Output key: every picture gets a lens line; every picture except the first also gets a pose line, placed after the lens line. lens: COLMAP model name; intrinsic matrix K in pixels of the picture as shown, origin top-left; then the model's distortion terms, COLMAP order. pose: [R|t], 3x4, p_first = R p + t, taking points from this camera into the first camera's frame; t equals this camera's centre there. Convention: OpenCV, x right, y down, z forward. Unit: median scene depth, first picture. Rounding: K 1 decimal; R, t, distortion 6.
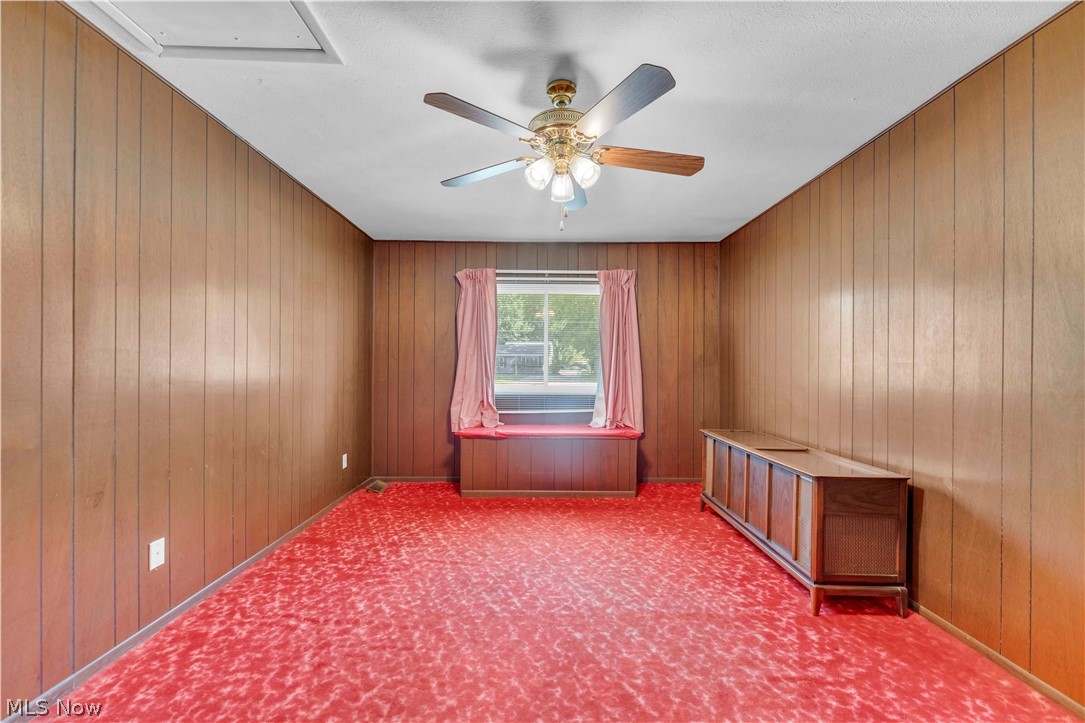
lens RADIAL K [[440.3, 0, 538.6], [0, 440.3, 364.9], [0, 0, 1]] dist [-0.002015, 0.000312]
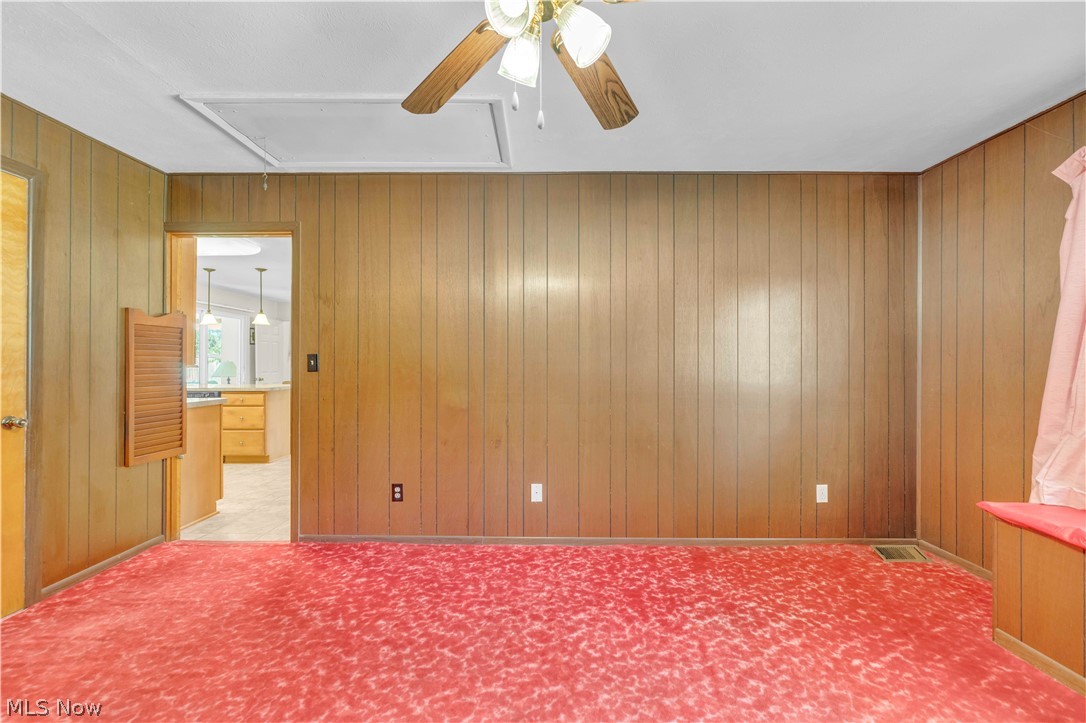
lens RADIAL K [[440.7, 0, 539.1], [0, 440.7, 362.6], [0, 0, 1]] dist [-0.002015, 0.000312]
pose [[-0.009712, -0.007731, -0.999923, 0.611503], [0.000392, 0.999970, -0.007735, -0.000725], [0.999953, -0.000467, -0.009708, 0.993603]]
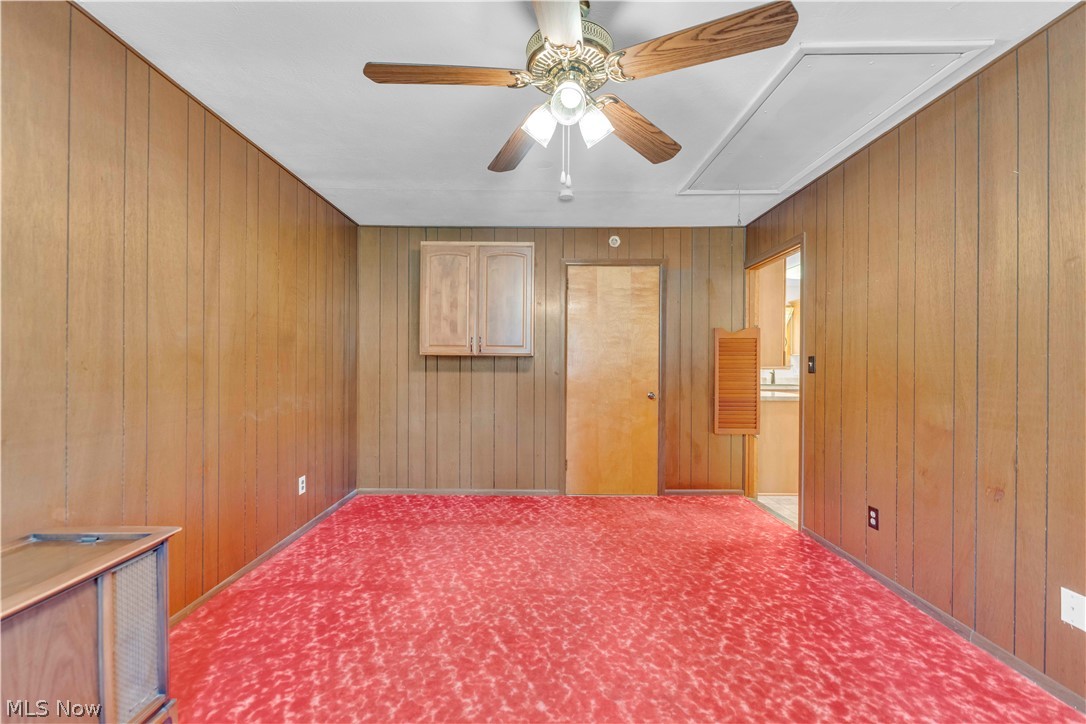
lens RADIAL K [[440.7, 0, 537.5], [0, 440.7, 364.1], [0, 0, 1]] dist [-0.002015, 0.000312]
pose [[-0.999939, -0.011009, 0.000122, 0.100690], [-0.011009, 0.999935, -0.002899, 0.000916], [-0.000090, -0.002900, -0.999996, 1.742616]]
